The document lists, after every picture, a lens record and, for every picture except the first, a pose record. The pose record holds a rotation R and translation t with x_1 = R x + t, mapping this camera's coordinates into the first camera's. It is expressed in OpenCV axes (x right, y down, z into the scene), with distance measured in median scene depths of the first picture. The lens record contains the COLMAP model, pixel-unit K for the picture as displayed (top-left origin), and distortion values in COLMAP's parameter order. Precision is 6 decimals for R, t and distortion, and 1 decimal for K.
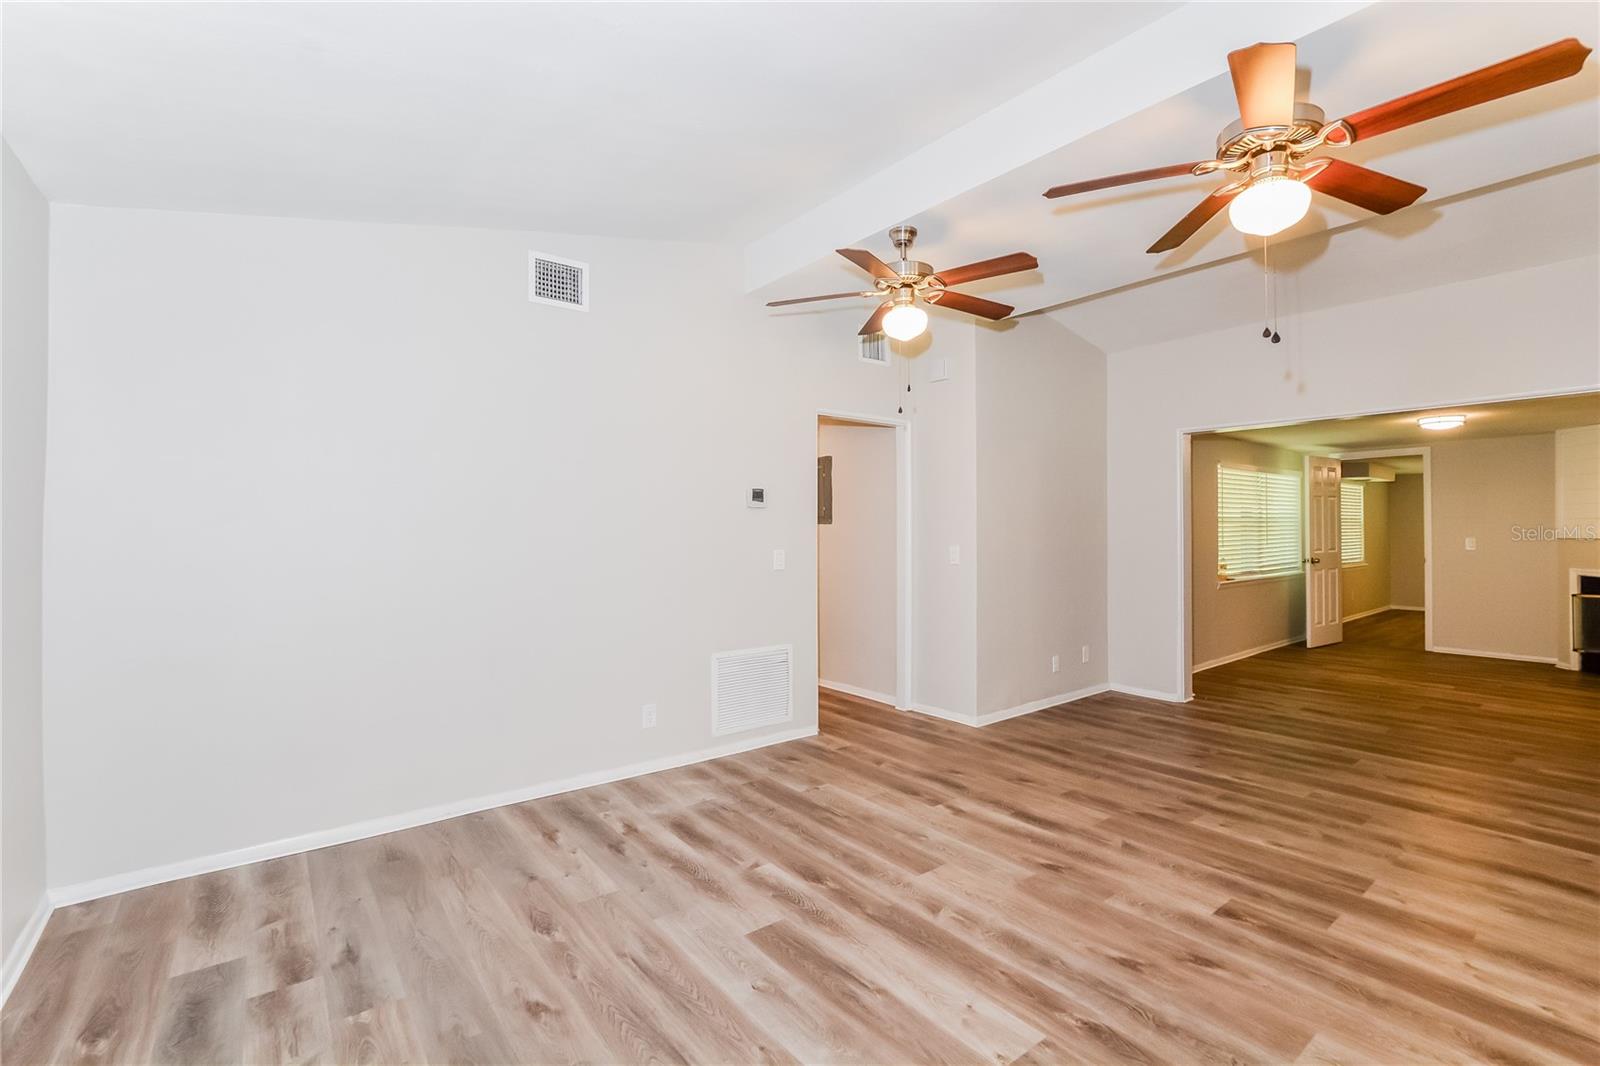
lens RADIAL K [[706.1, 0, 804.8], [0, 706.1, 515.6], [0, 0, 1]] dist [-0.000866, -0.000127]
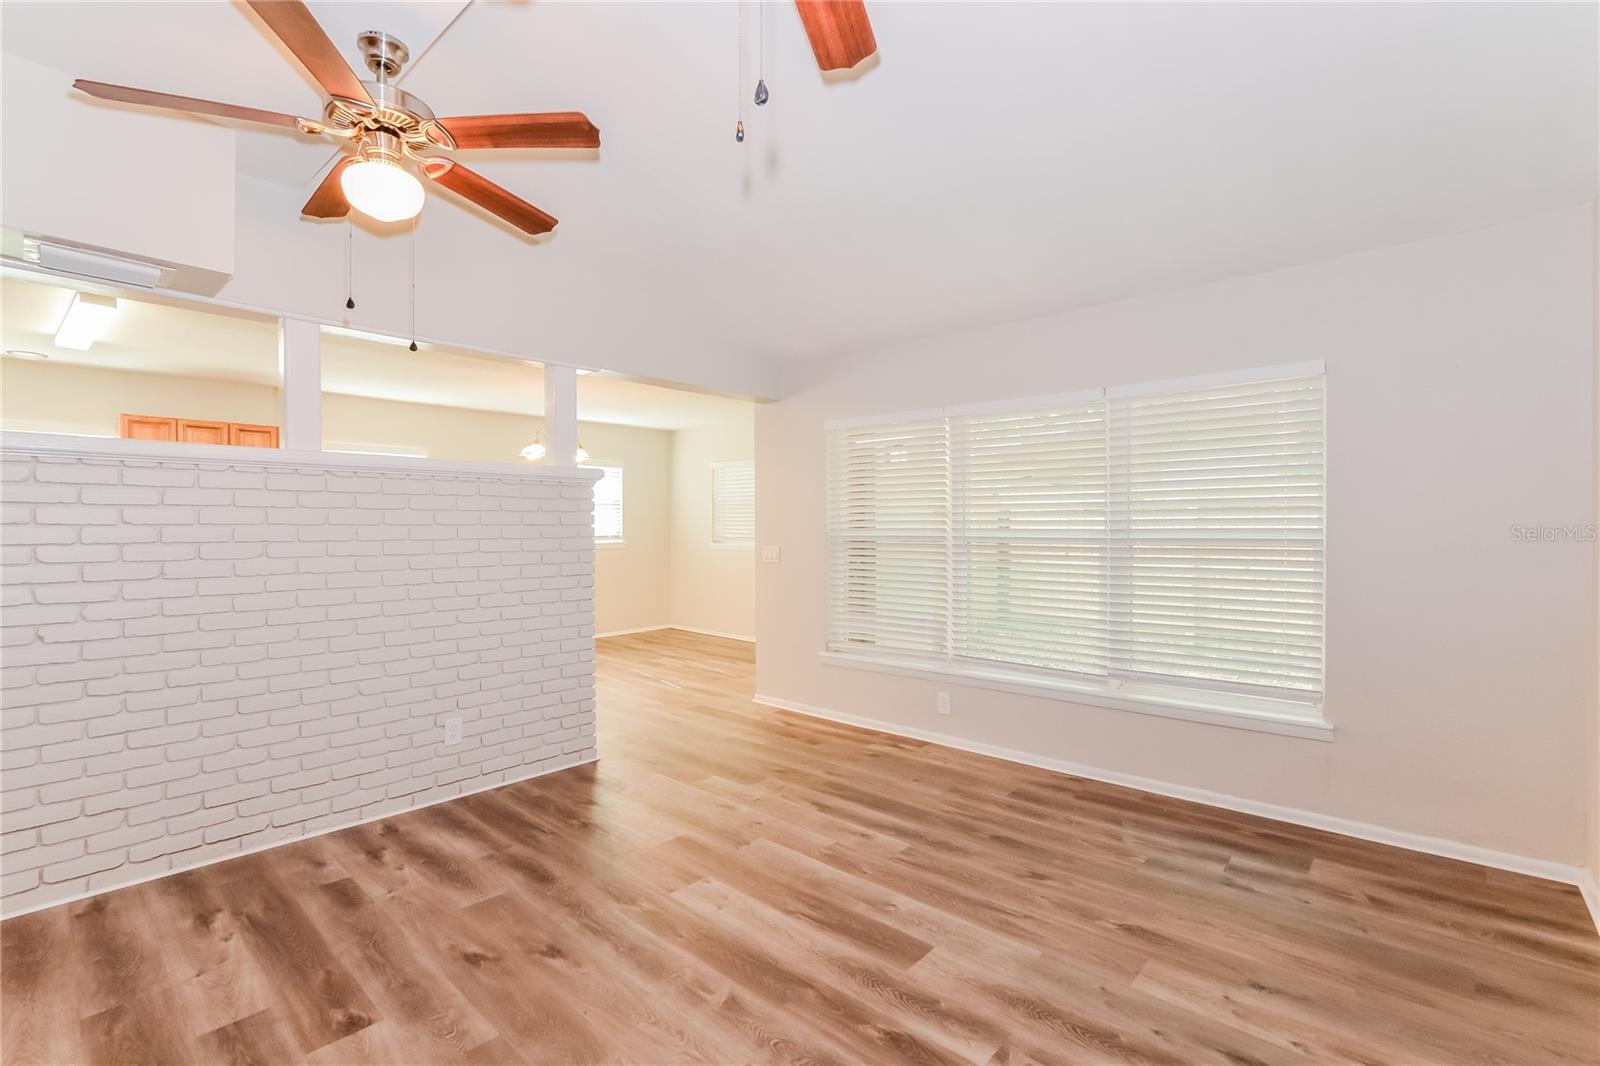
lens RADIAL K [[713.0, 0, 800.0], [0, 713.0, 533.0], [0, 0, 1]] dist [-0.012635, -0.000091]
pose [[-0.985554, 0.005398, -0.169274, 0.261928], [0.007813, 0.999877, -0.013604, 0.042595], [0.169179, -0.014730, -0.985475, 1.972944]]
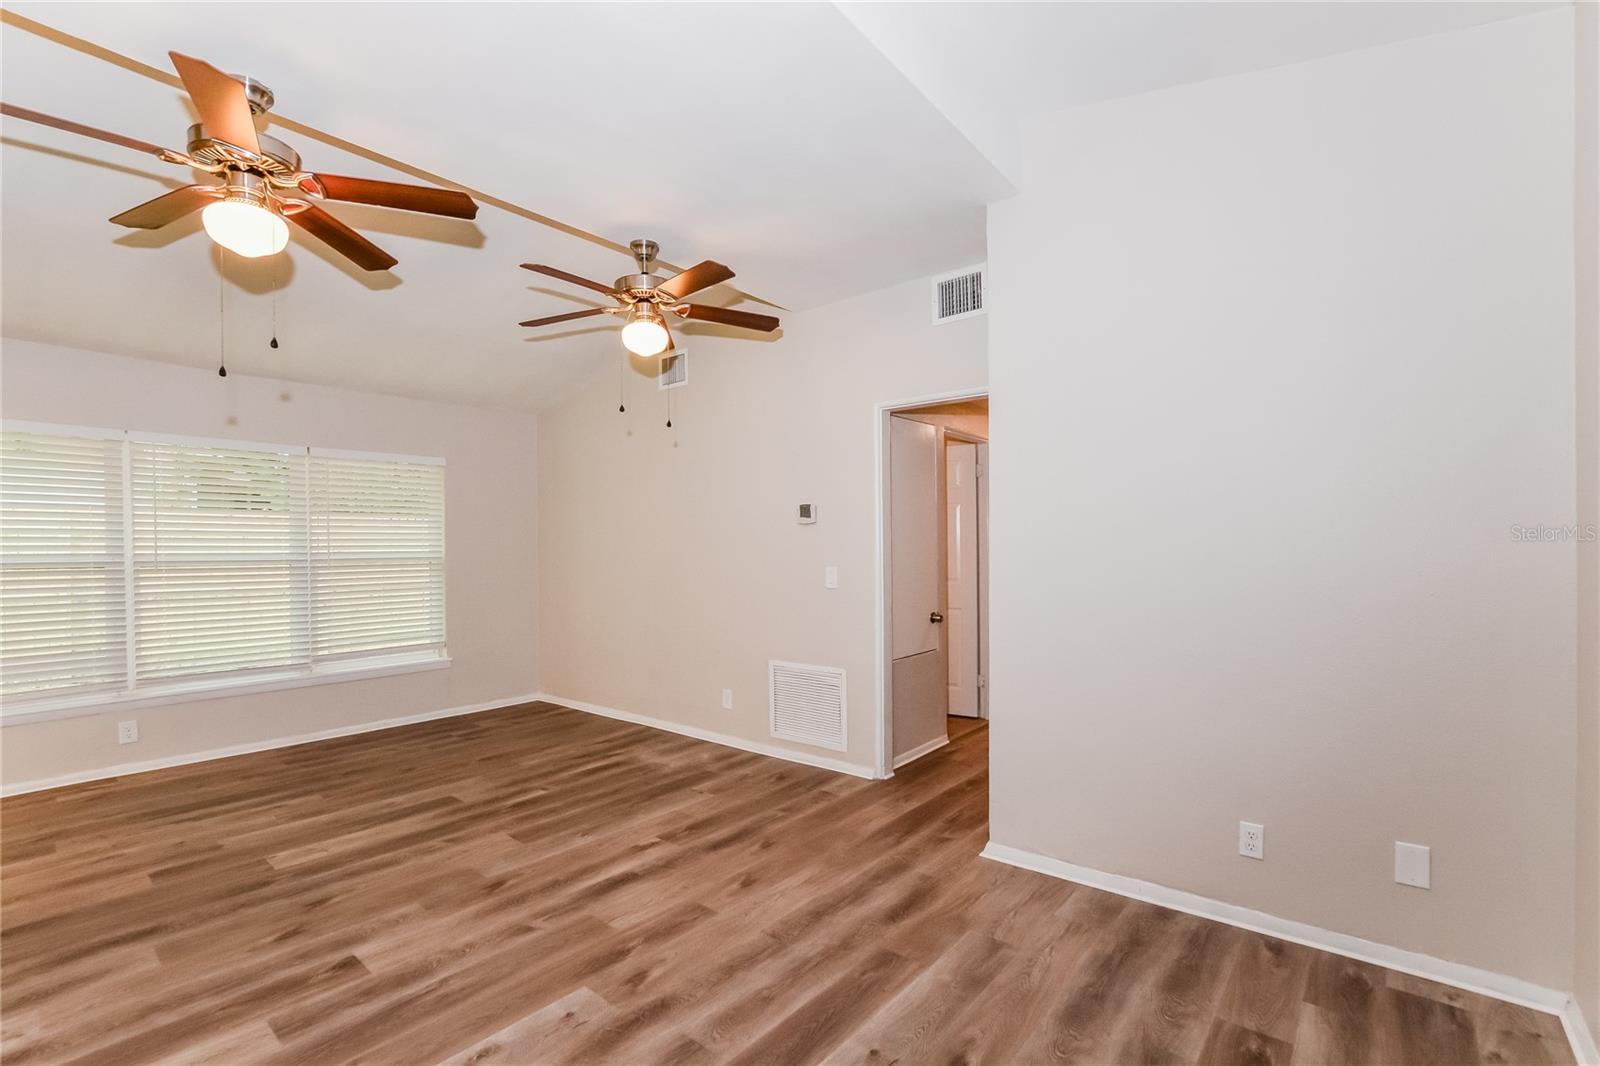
lens RADIAL K [[713.0, 0, 800.0], [0, 713.0, 533.0], [0, 0, 1]] dist [-0.012635, -0.000091]
pose [[0.209749, -0.022922, -0.977487, 1.748733], [0.028626, 0.999441, -0.017294, 0.037741], [0.977336, -0.024354, 0.210288, 1.494304]]
